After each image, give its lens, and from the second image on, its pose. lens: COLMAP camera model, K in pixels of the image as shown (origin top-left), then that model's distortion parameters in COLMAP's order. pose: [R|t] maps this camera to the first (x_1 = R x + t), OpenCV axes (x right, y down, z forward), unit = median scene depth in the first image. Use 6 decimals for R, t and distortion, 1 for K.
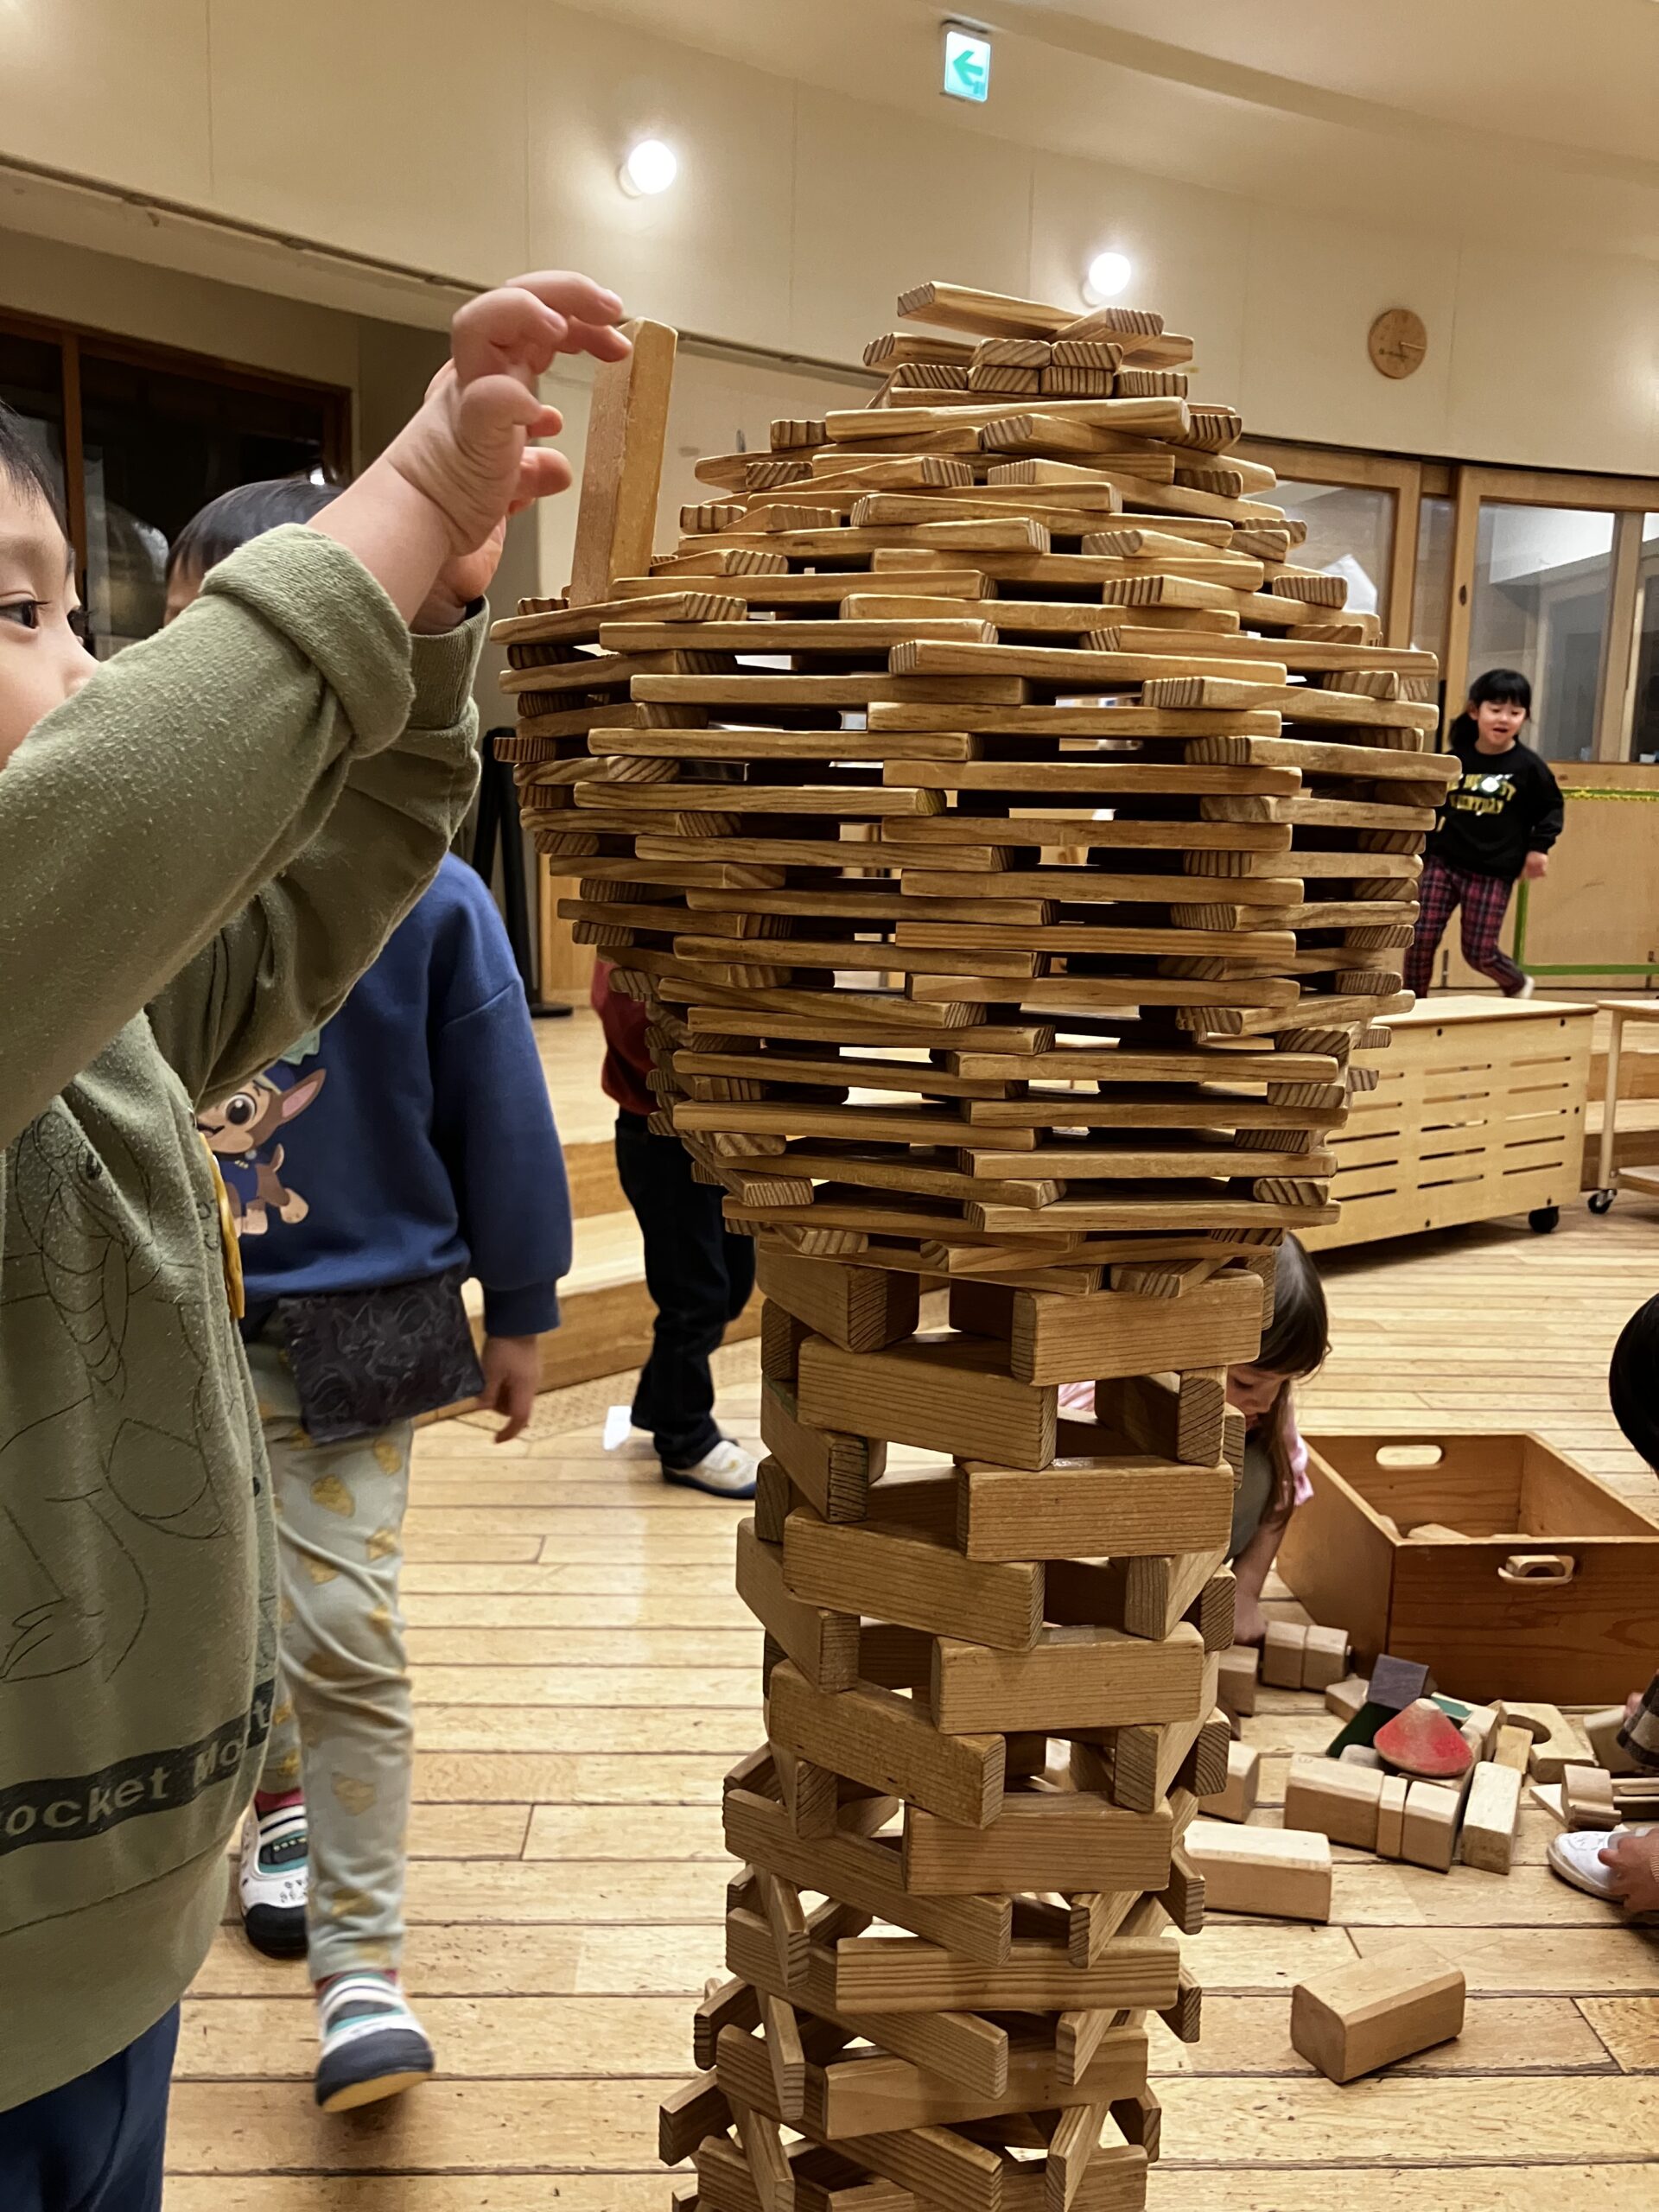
lens RADIAL K [[1794.5, 0, 827.0], [0, 1794.5, 1110.4], [0, 0, 1]] dist [0.037680, -0.042272]
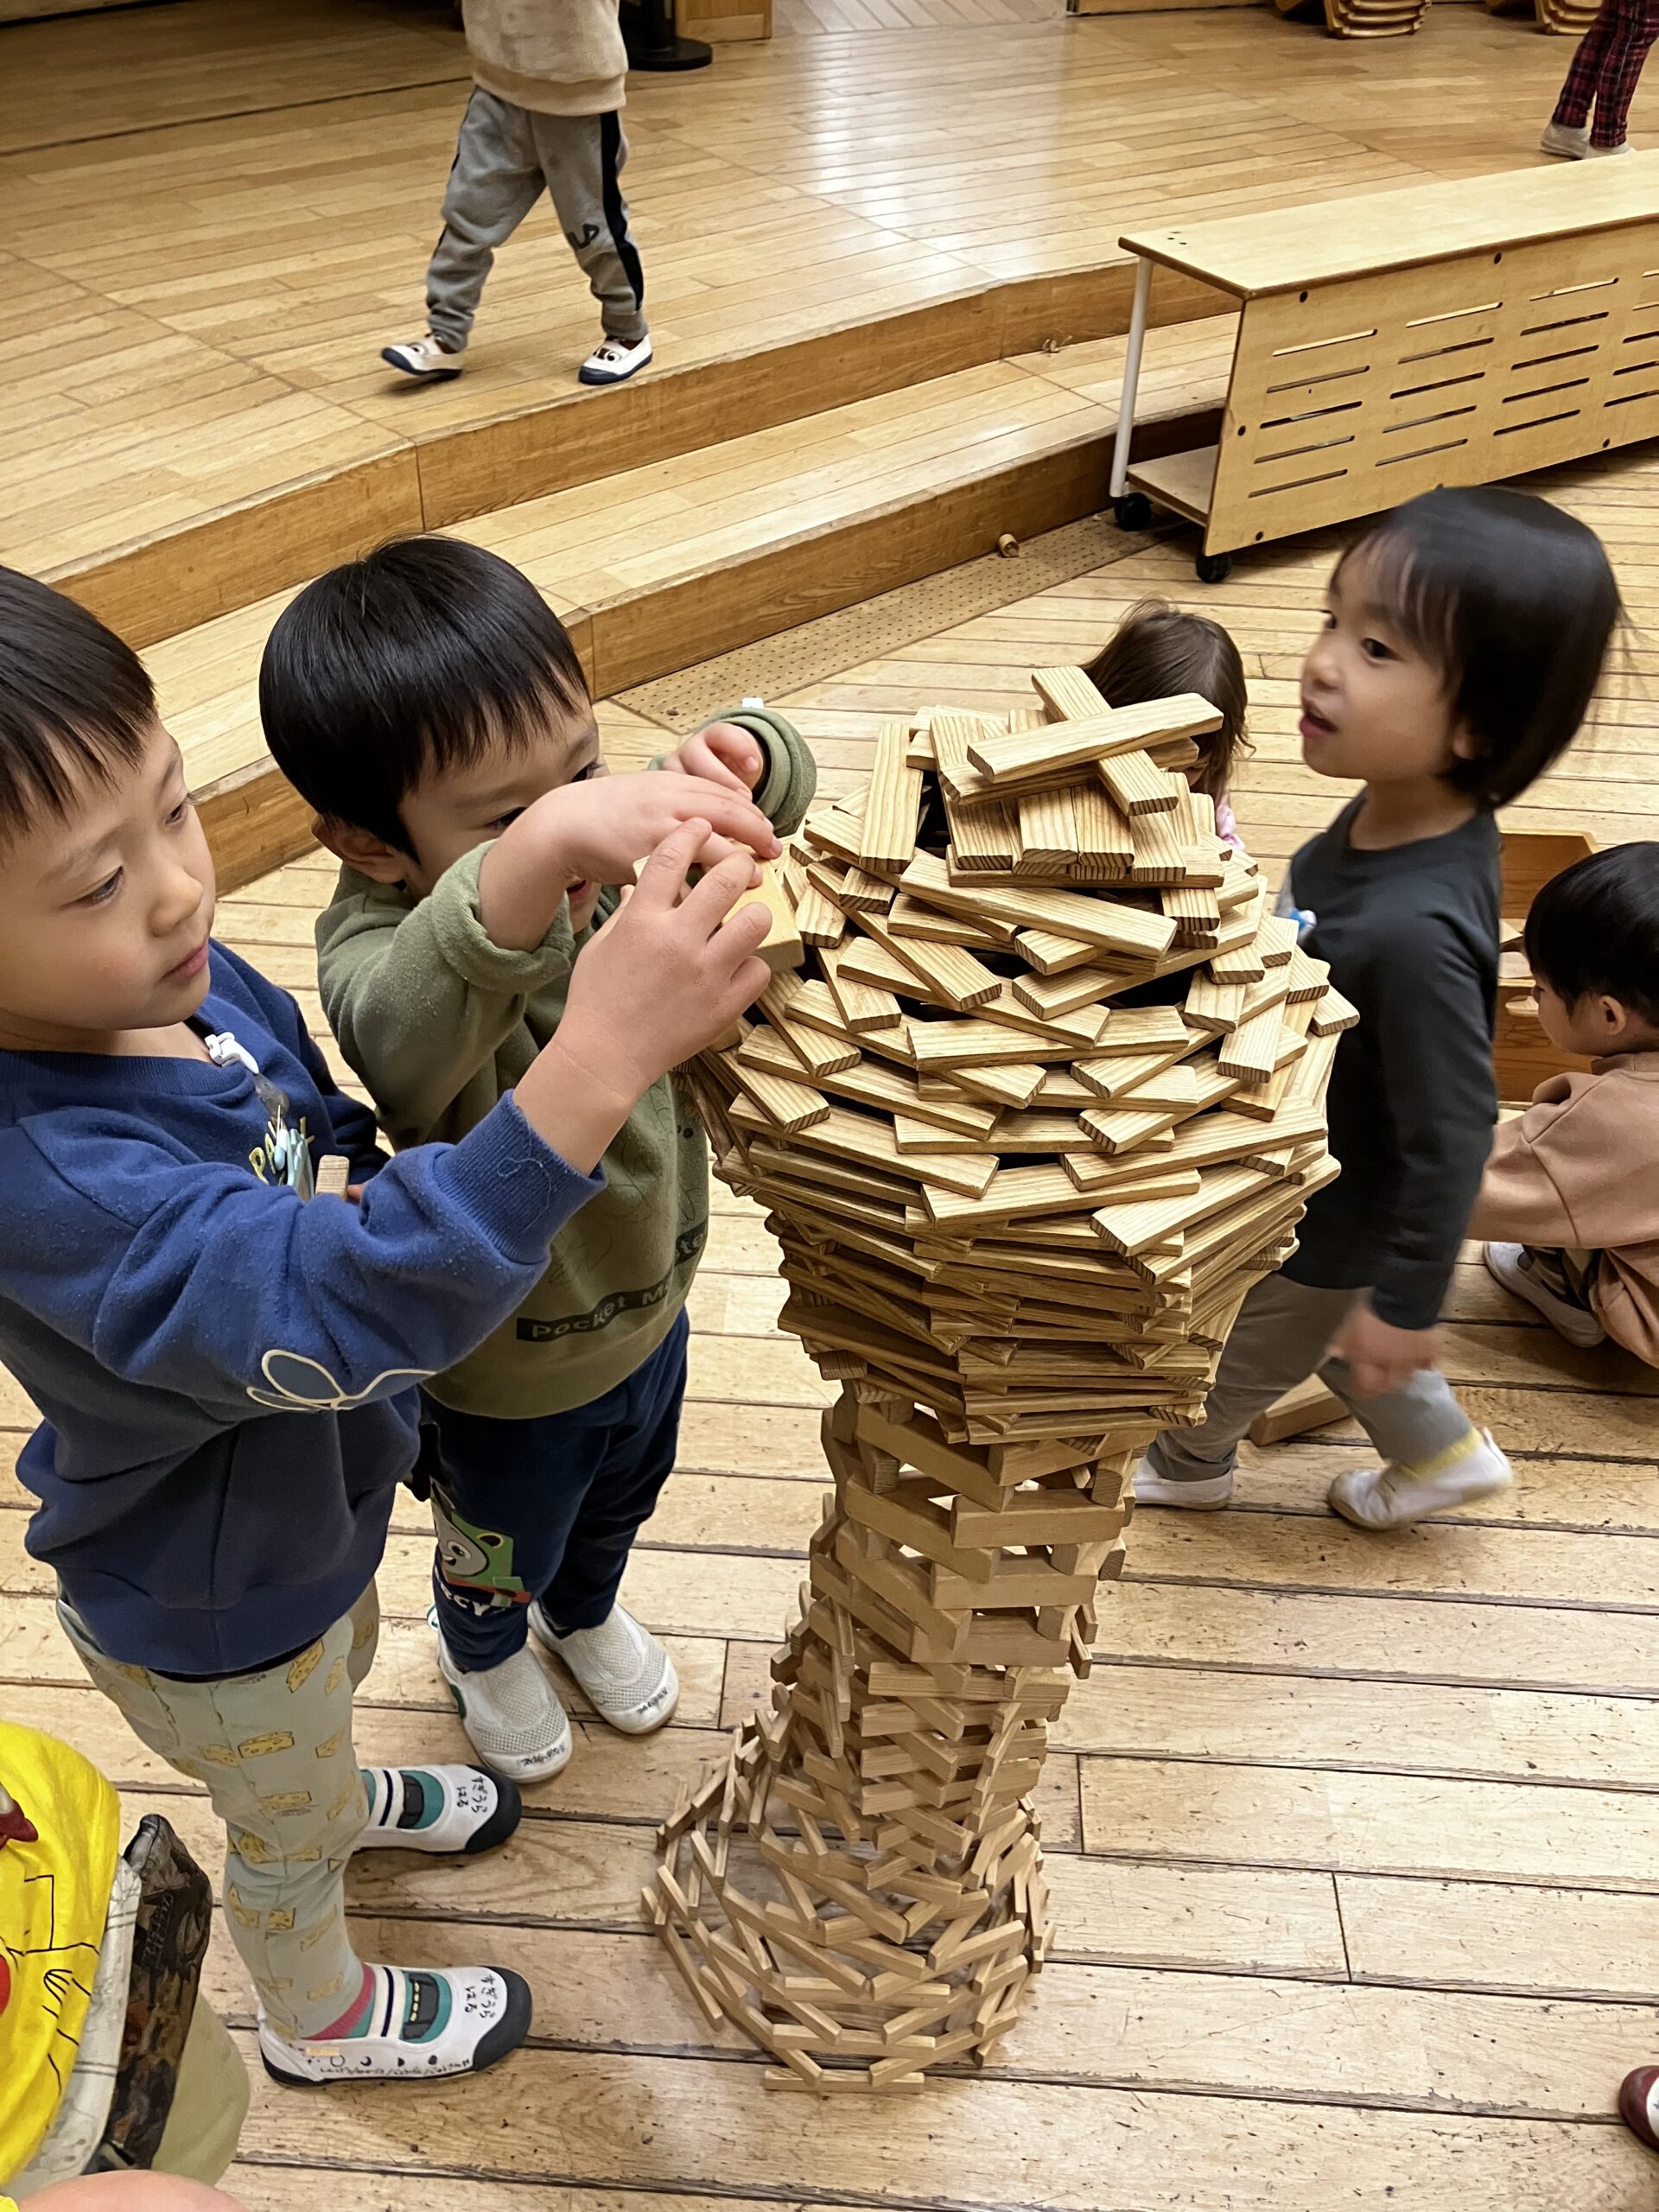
lens RADIAL K [[1794.5, 0, 817.8], [0, 1794.5, 1101.5], [0, 0, 1]] dist [0.037680, -0.042272]
pose [[0.995658, 0.062652, -0.068852, 0.019459], [-0.016264, 0.845320, 0.534012, -0.438413], [0.091659, -0.530573, 0.842669, -0.080607]]
